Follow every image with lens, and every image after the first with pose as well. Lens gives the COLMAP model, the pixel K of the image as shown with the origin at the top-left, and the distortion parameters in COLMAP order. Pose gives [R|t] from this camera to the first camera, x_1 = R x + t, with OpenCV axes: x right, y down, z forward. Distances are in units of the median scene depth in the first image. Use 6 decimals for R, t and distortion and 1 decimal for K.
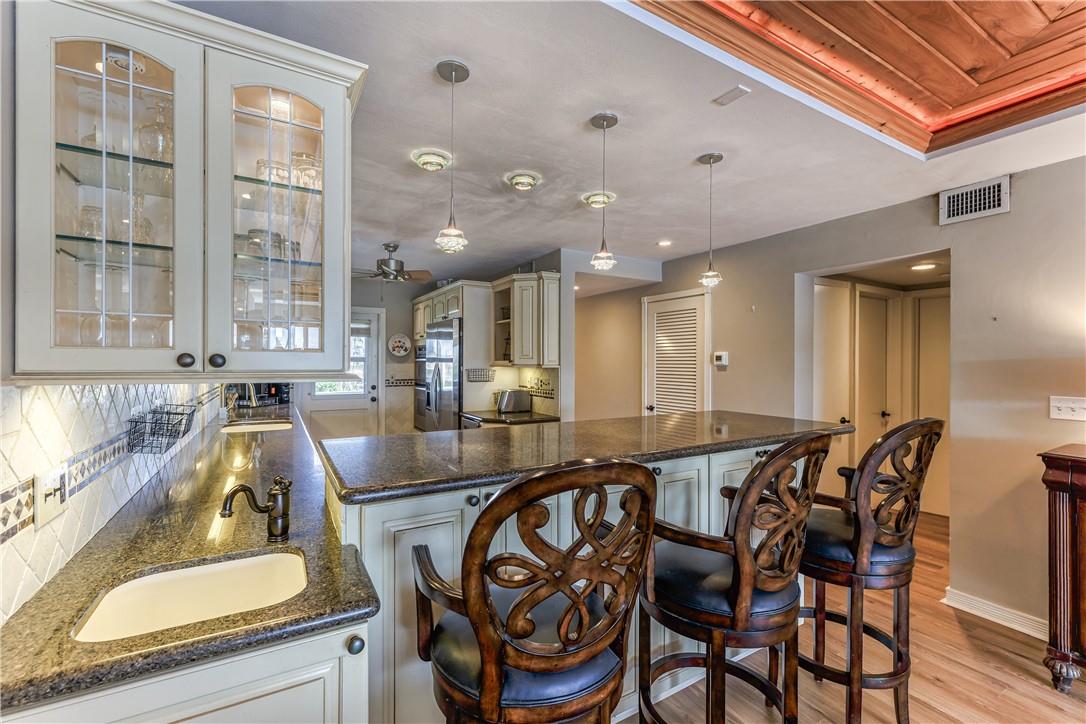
lens RADIAL K [[460.8, 0, 543.0], [0, 460.8, 362.0], [0, 0, 1]] dist [-0.001396, -0.000311]
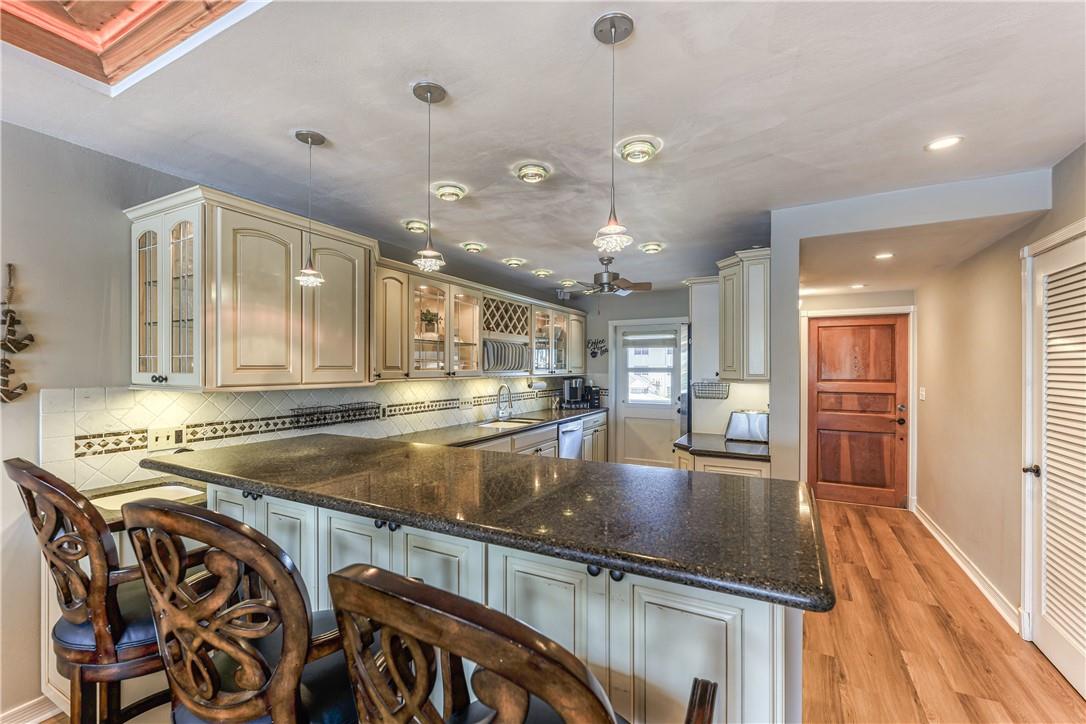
lens RADIAL K [[461.0, 0, 540.0], [0, 461.0, 366.8], [0, 0, 1]] dist [0.002510, 0.000212]
pose [[0.522553, -0.005261, -0.852591, 0.456246], [0.001614, 0.999985, -0.005181, -0.010850], [0.852605, 0.001331, 0.522554, 0.353113]]
